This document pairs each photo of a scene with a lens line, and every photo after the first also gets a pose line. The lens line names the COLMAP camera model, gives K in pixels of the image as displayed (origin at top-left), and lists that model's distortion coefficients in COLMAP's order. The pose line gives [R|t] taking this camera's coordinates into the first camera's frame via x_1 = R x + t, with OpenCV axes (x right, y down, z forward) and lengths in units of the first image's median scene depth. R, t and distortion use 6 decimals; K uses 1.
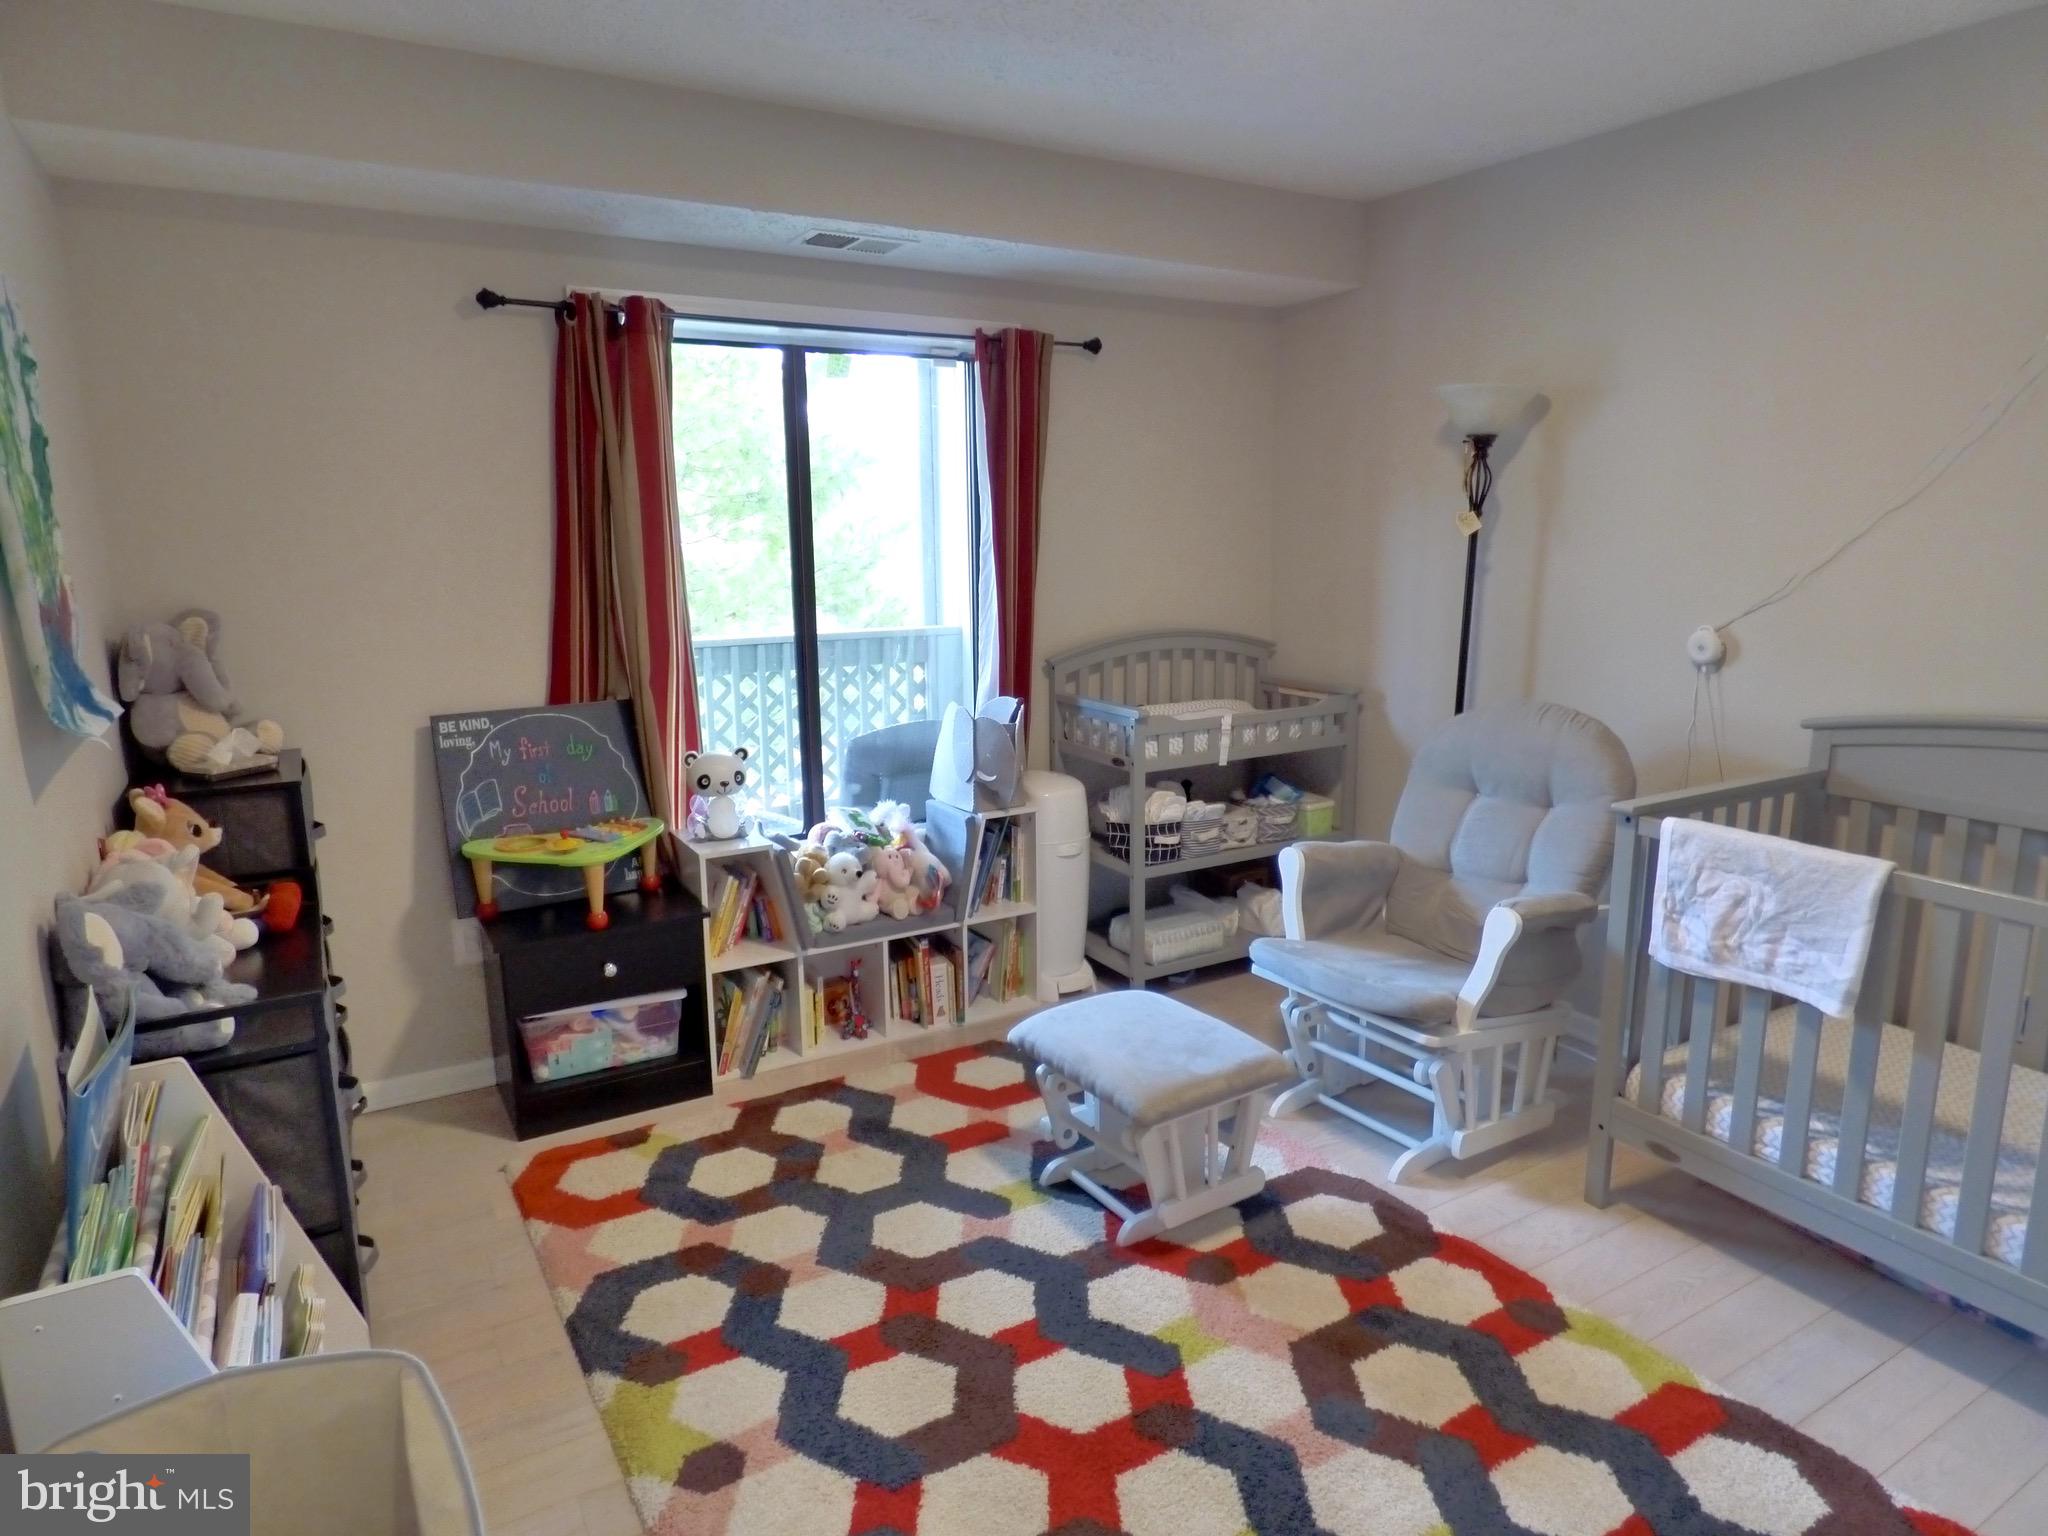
lens RADIAL K [[1223.0, 0, 1025.6], [0, 1223.0, 770.9], [0, 0, 1]] dist [-0.014874, 0.004421]
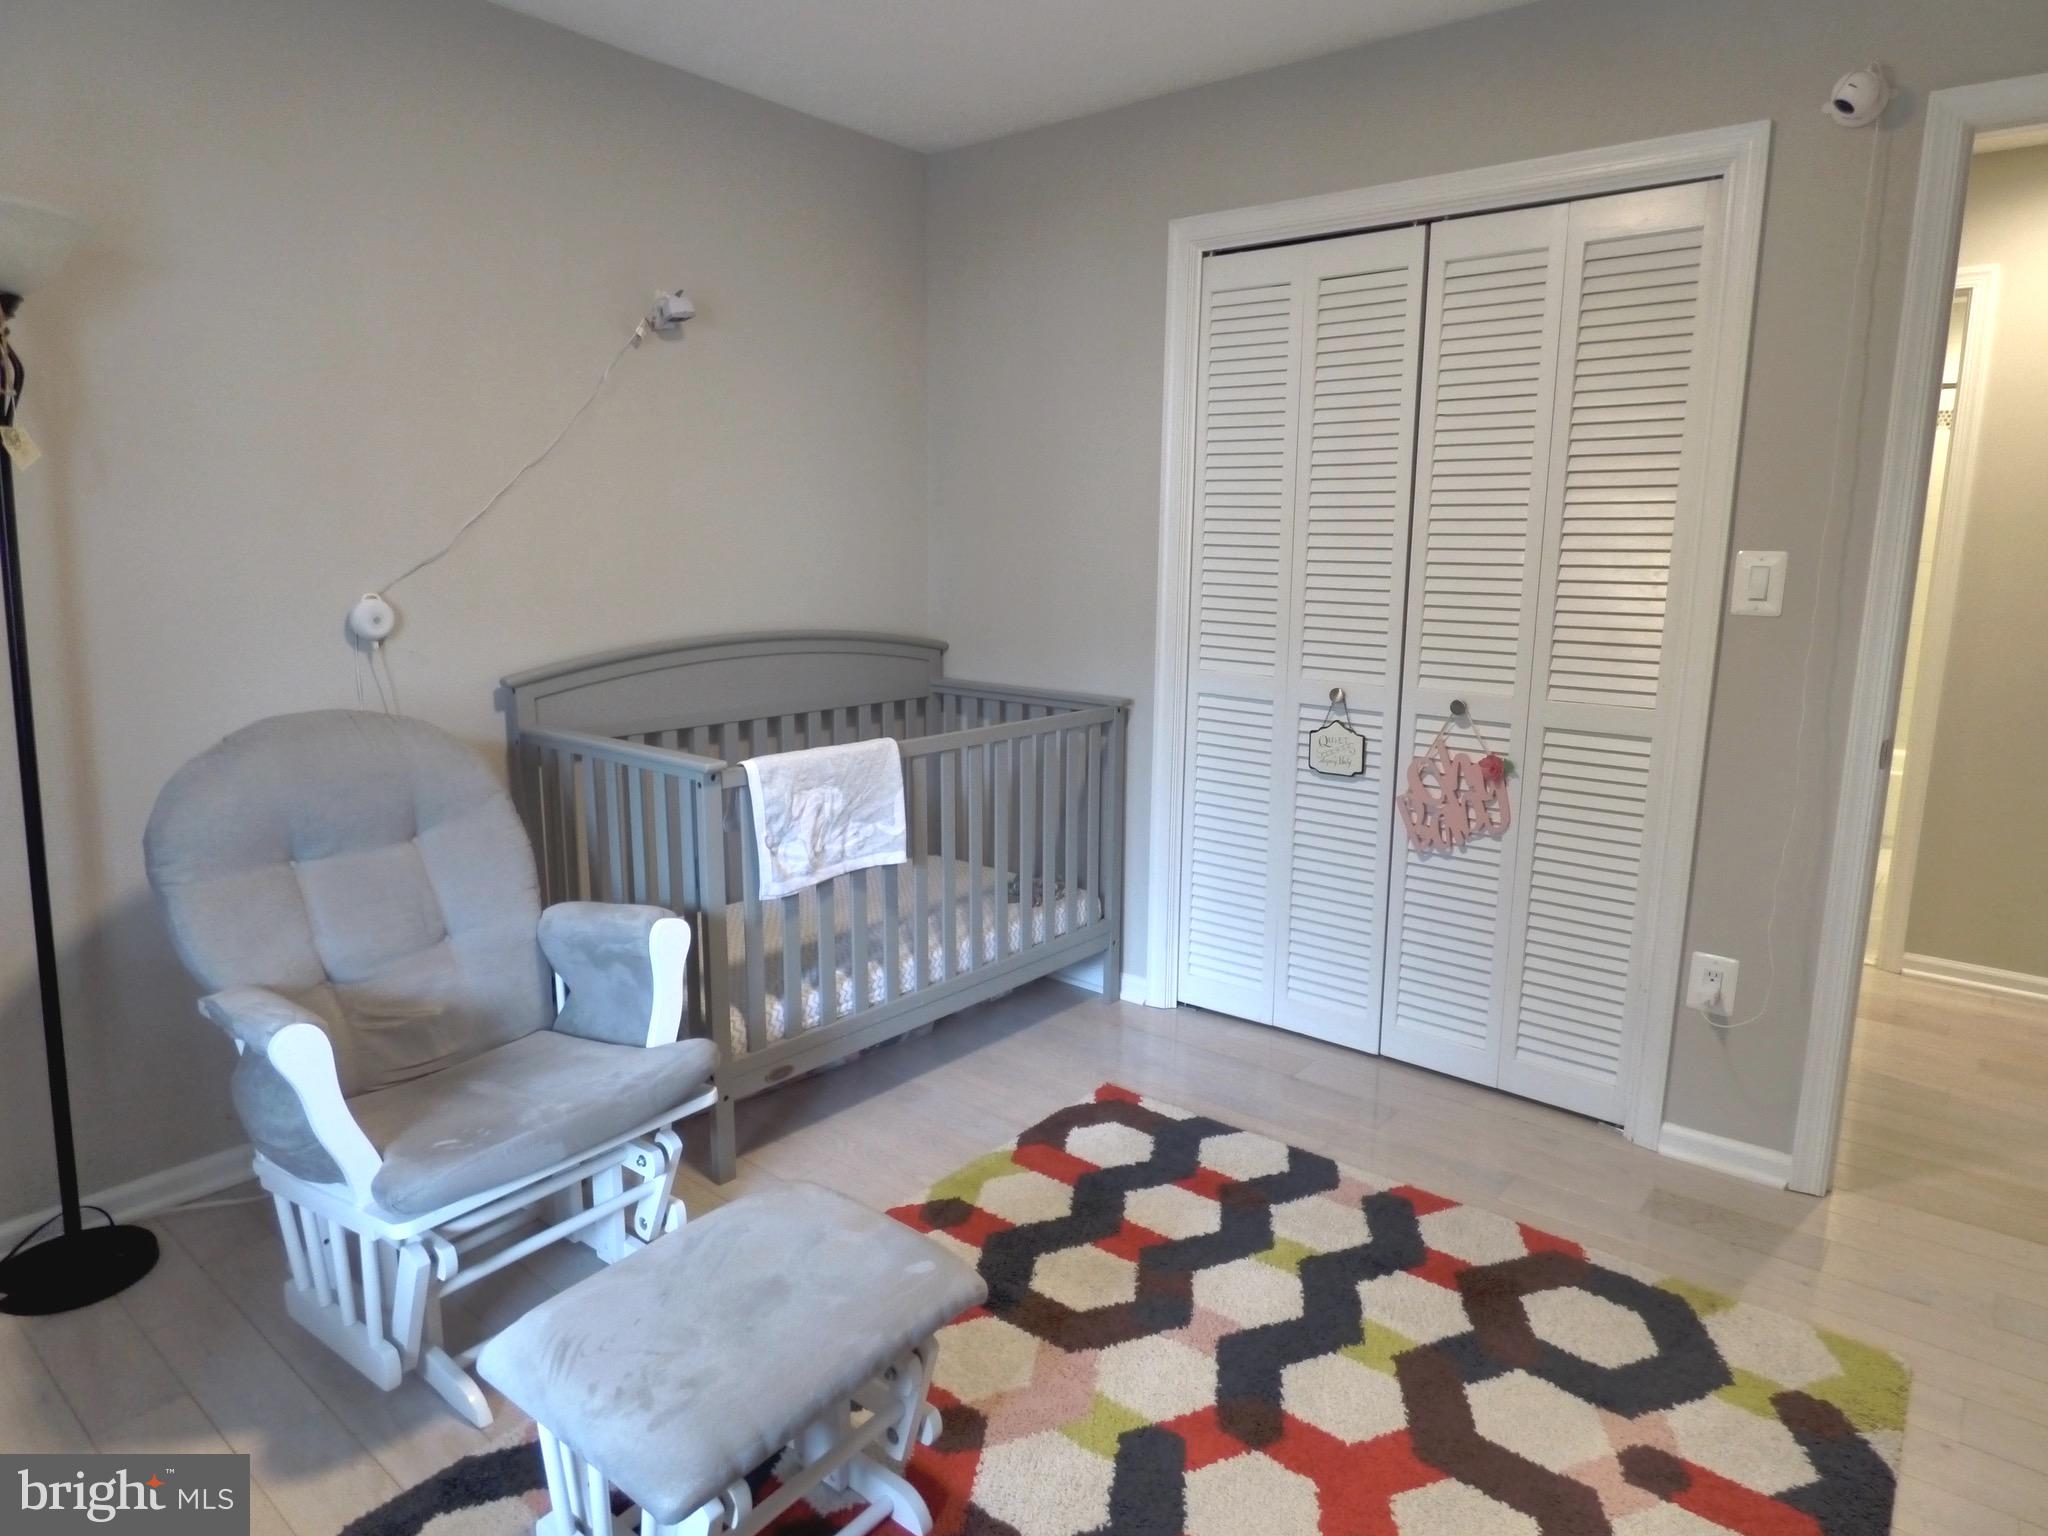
lens RADIAL K [[1223.0, 0, 1027.2], [0, 1223.0, 769.1], [0, 0, 1]] dist [-0.014874, 0.004421]
pose [[-0.344810, -0.160426, 0.924862, -0.536466], [0.173950, 0.957300, 0.230905, -0.161678], [-0.922414, 0.240498, -0.302181, 1.177716]]
